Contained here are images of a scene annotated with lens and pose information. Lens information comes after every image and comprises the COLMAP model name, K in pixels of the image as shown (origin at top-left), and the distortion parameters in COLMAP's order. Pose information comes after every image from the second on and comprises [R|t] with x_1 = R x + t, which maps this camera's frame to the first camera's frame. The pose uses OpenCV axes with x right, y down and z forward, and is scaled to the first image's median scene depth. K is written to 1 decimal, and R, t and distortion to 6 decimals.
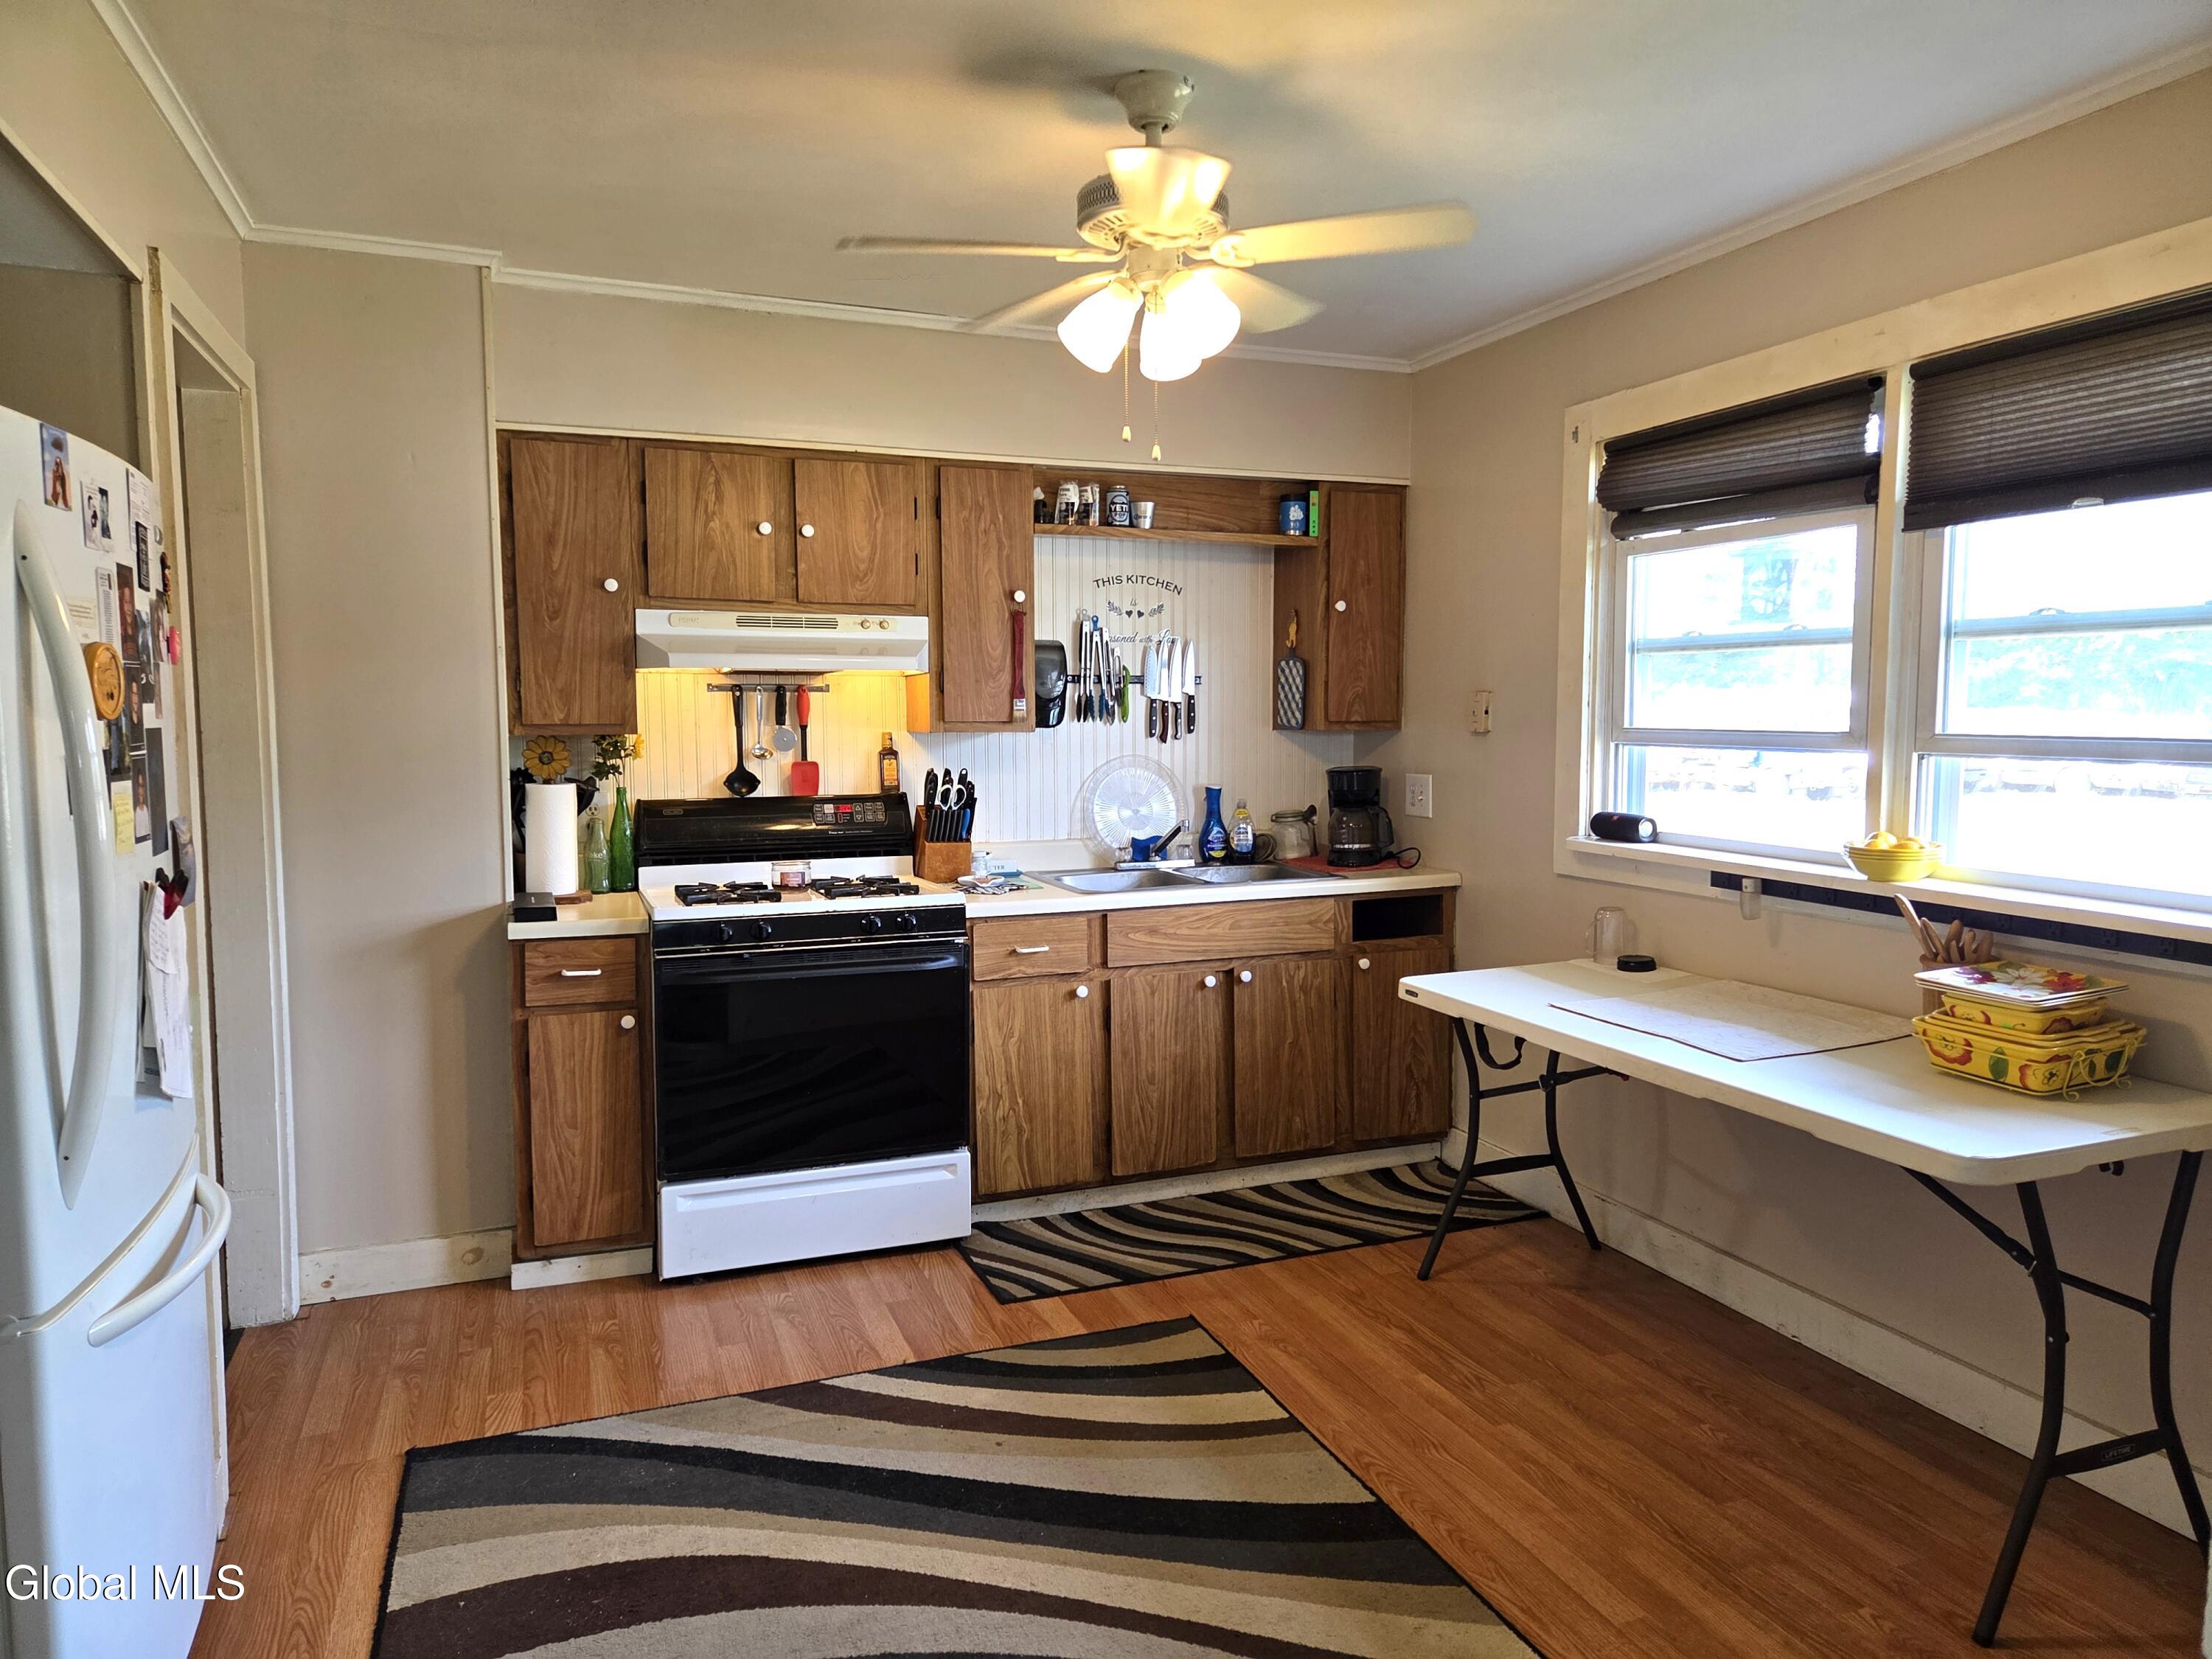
lens RADIAL K [[1504.8, 0, 1108.1], [0, 1504.8, 836.1], [0, 0, 1]] dist [0.092156, -0.084449]
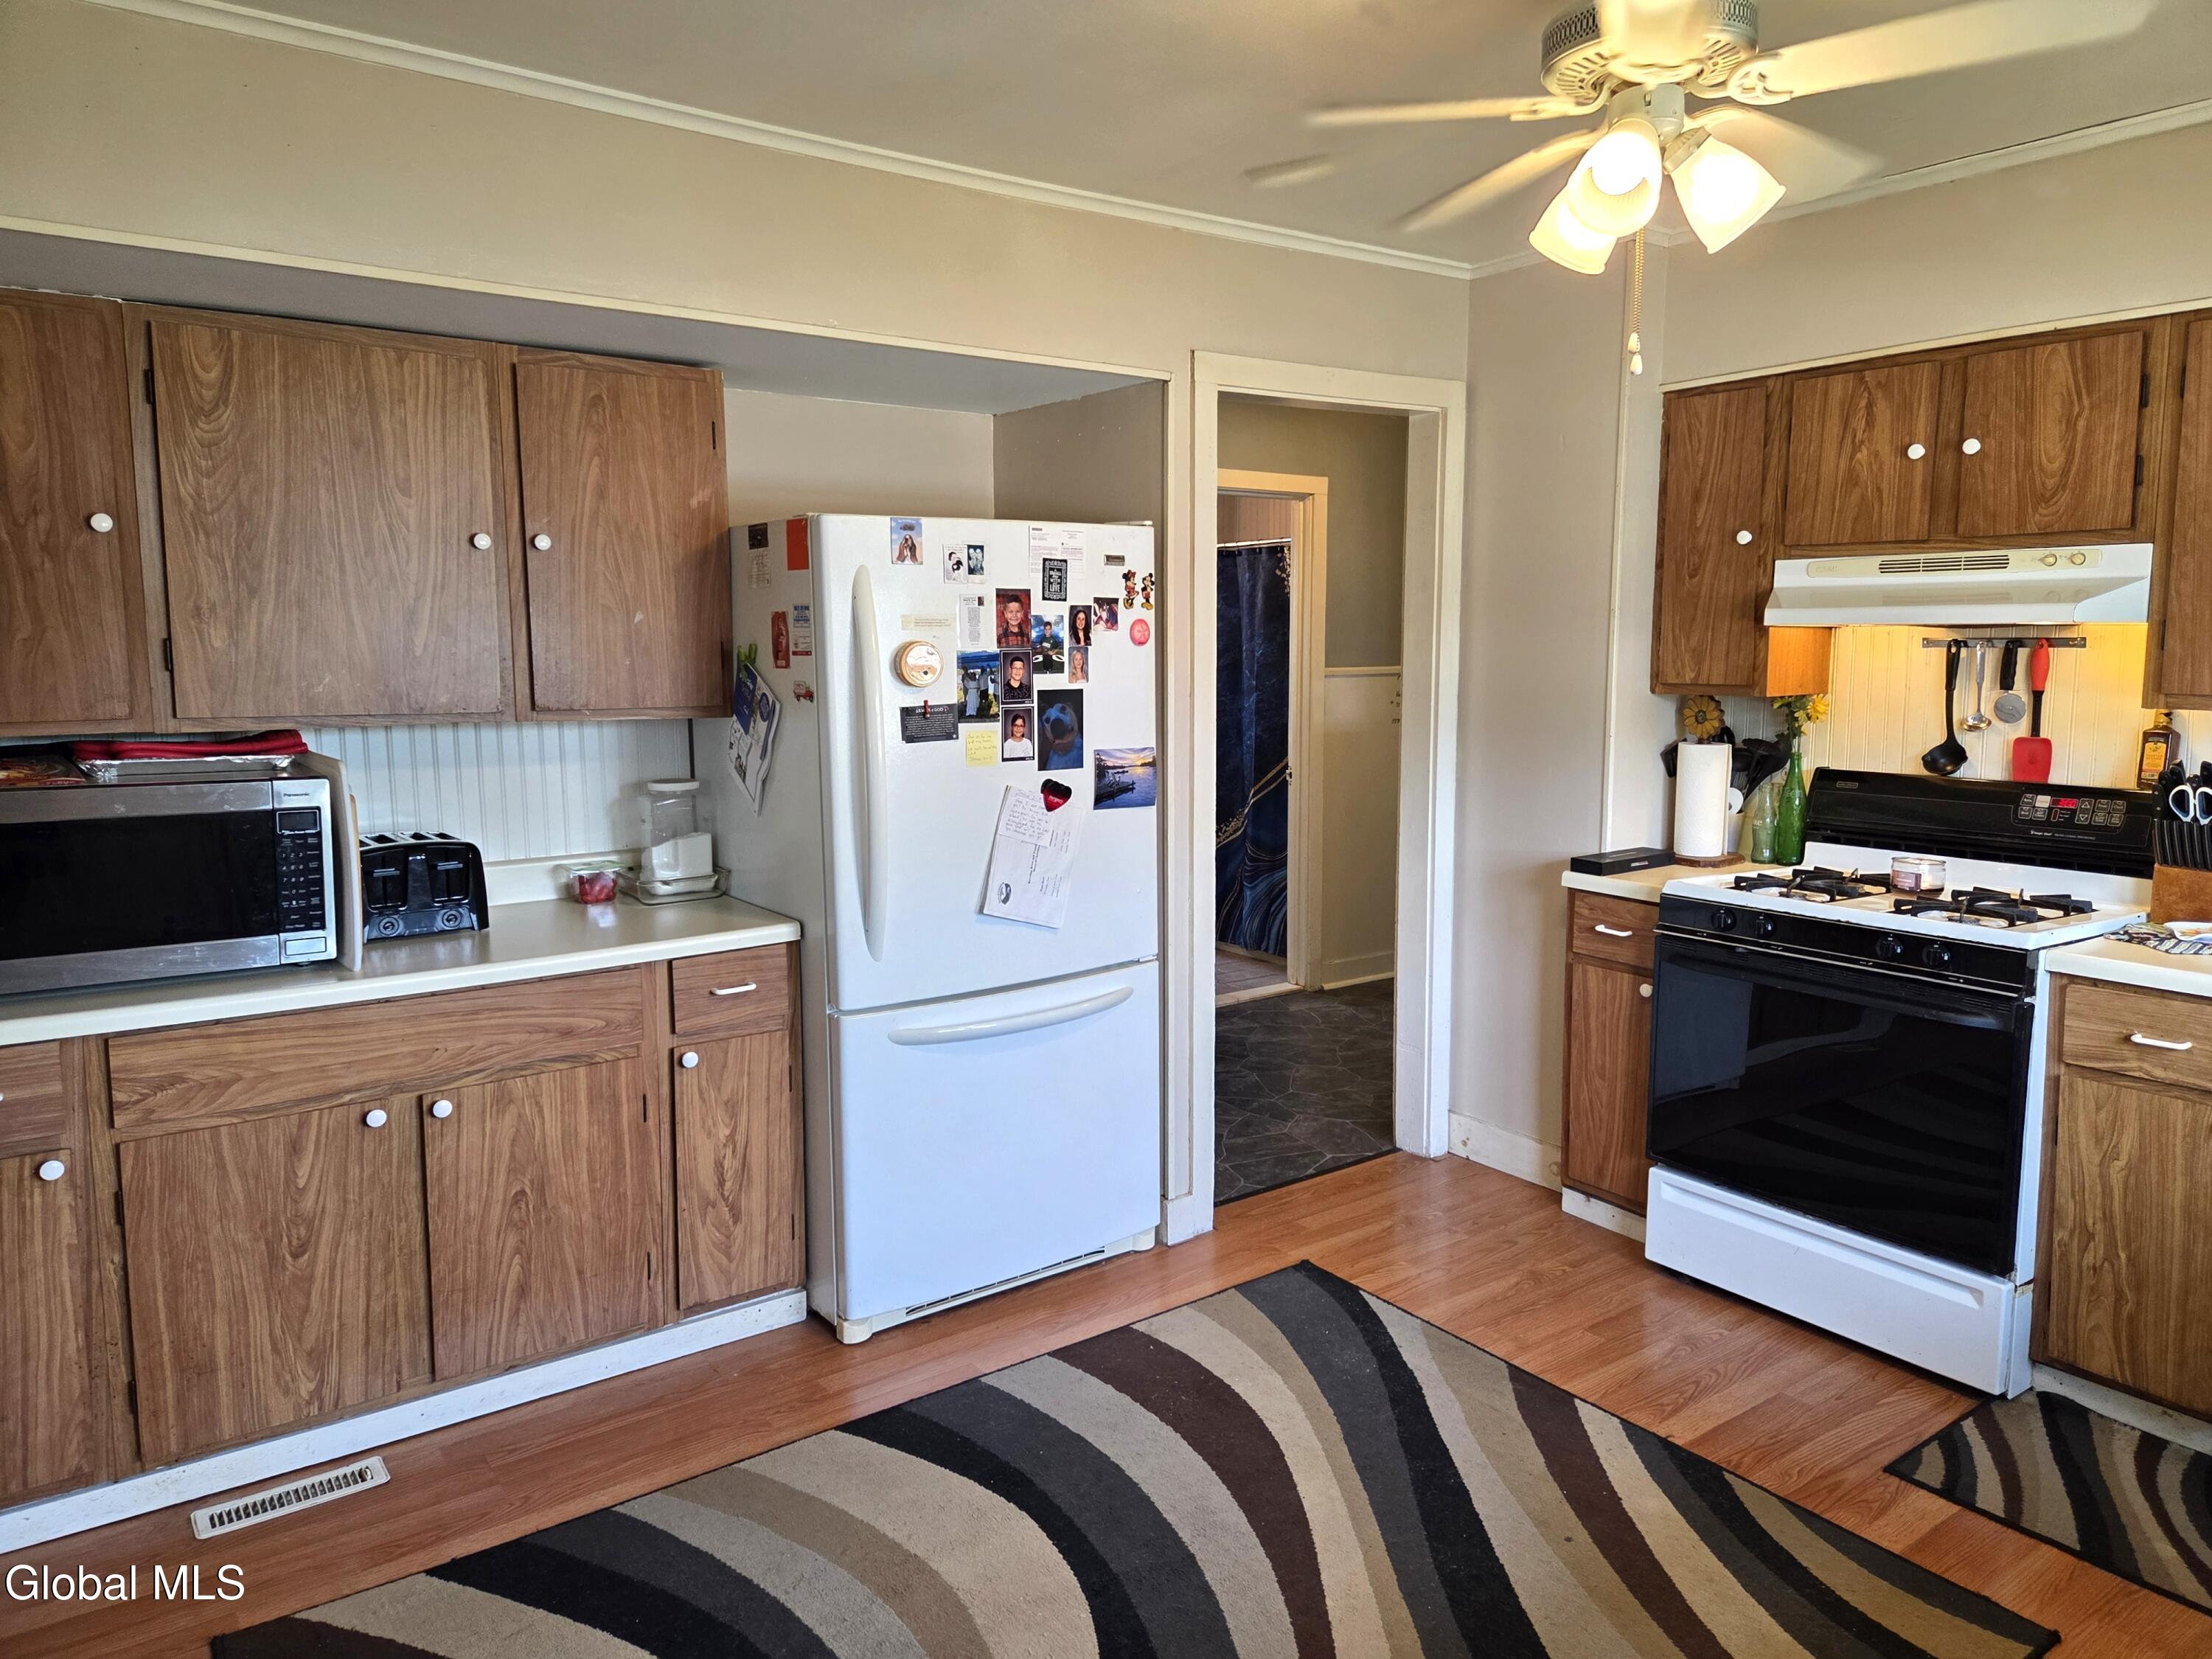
lens RADIAL K [[1492.3, 0, 1102.9], [0, 1492.3, 818.5], [0, 0, 1]] dist [0.070731, -0.056228]
pose [[0.240839, 0.121685, -0.962907, 0.490132], [-0.078869, 0.991282, 0.105544, -0.059102], [0.967355, 0.050525, 0.248337, 0.386340]]
